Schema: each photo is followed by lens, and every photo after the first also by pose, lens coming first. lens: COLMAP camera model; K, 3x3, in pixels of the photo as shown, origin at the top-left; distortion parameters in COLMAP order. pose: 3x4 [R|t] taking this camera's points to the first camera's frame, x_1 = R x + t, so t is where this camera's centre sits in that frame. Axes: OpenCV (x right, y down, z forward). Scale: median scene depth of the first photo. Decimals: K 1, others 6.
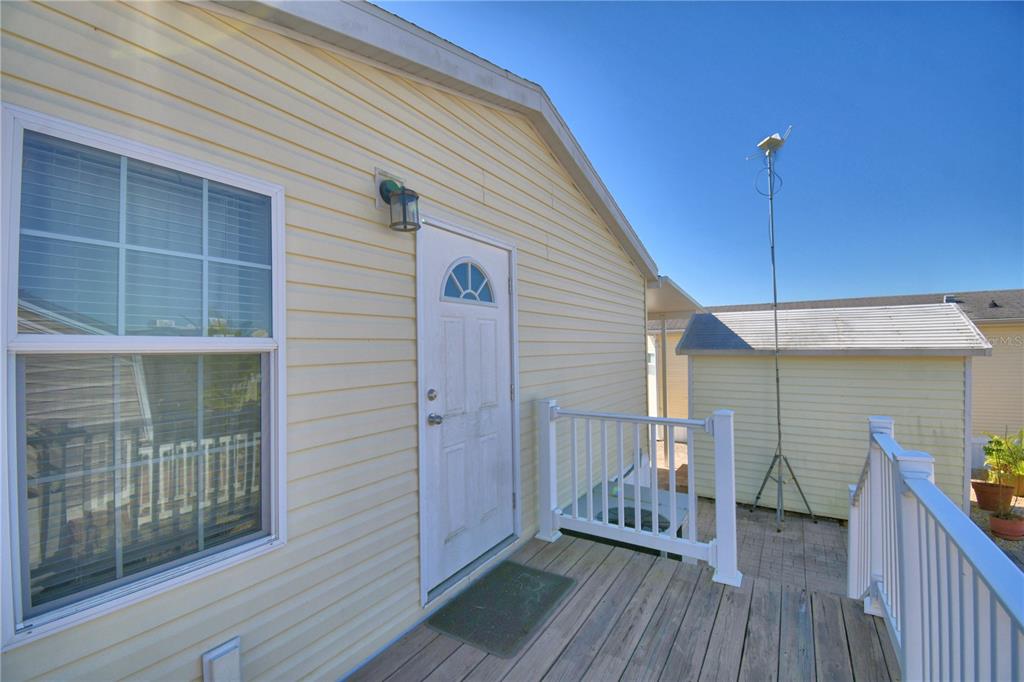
lens RADIAL K [[446.9, 0, 510.8], [0, 446.9, 339.5], [0, 0, 1]] dist [0.022564, -0.026162]
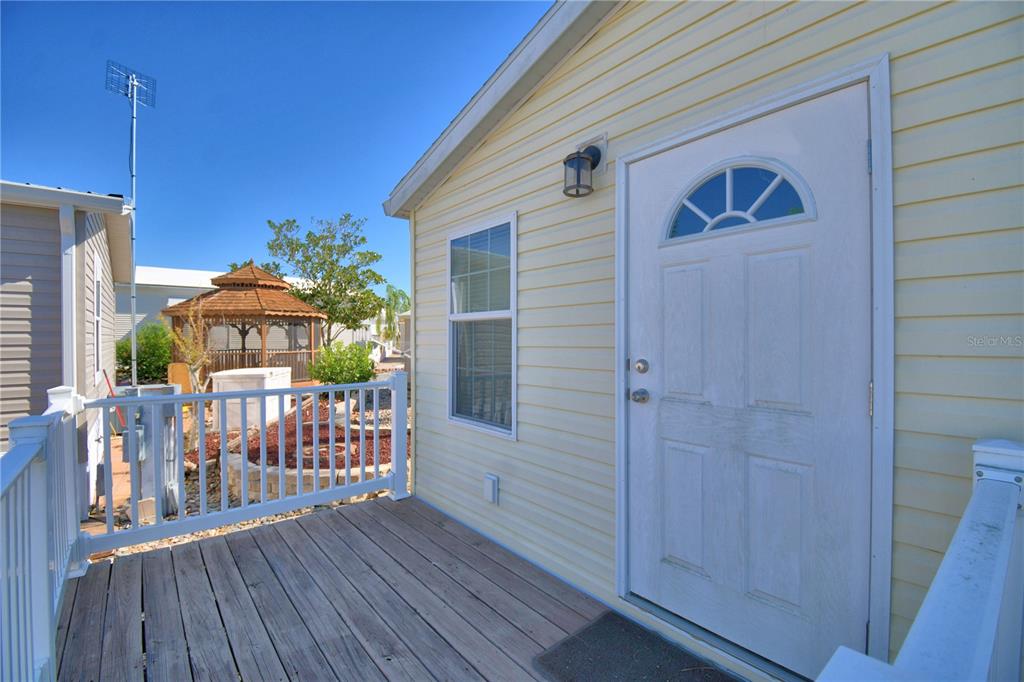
lens RADIAL K [[446.9, 0, 510.8], [0, 446.9, 339.5], [0, 0, 1]] dist [0.022564, -0.026162]
pose [[-0.315633, 0.014646, -0.948768, 0.583891], [0.024245, 0.999679, 0.007366, 0.053107], [0.948571, -0.020678, -0.315887, 0.882298]]
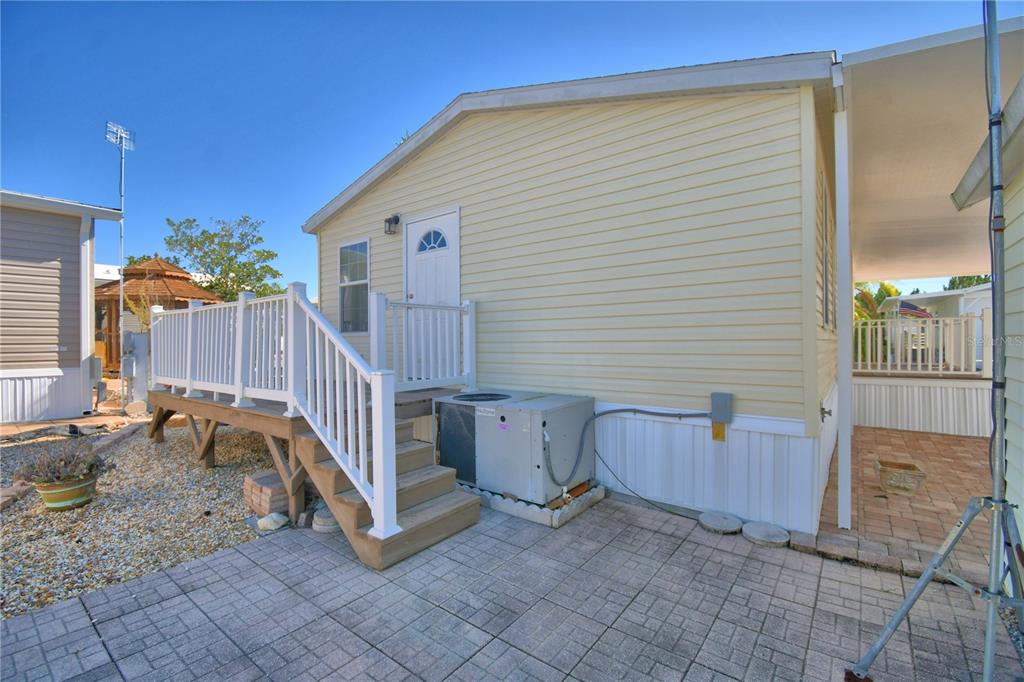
lens RADIAL K [[446.9, 0, 510.8], [0, 446.9, 339.5], [0, 0, 1]] dist [0.022564, -0.026162]
pose [[-0.097032, 0.004160, -0.995273, 1.797890], [0.028563, 0.999591, 0.001393, 0.308181], [0.994871, -0.028293, -0.097111, 1.486549]]
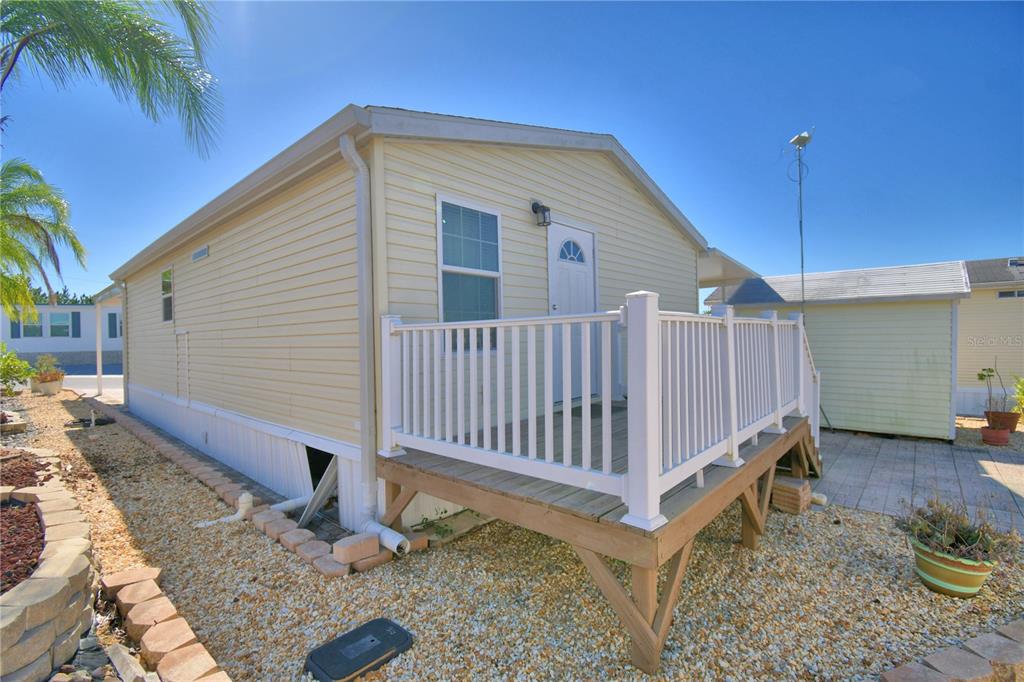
lens RADIAL K [[446.9, 0, 510.8], [0, 446.9, 339.5], [0, 0, 1]] dist [0.022564, -0.026162]
pose [[0.983206, -0.002371, -0.182484, -0.002755], [0.008264, 0.999468, 0.031543, 0.174580], [0.182312, -0.032522, 0.982703, -0.871503]]
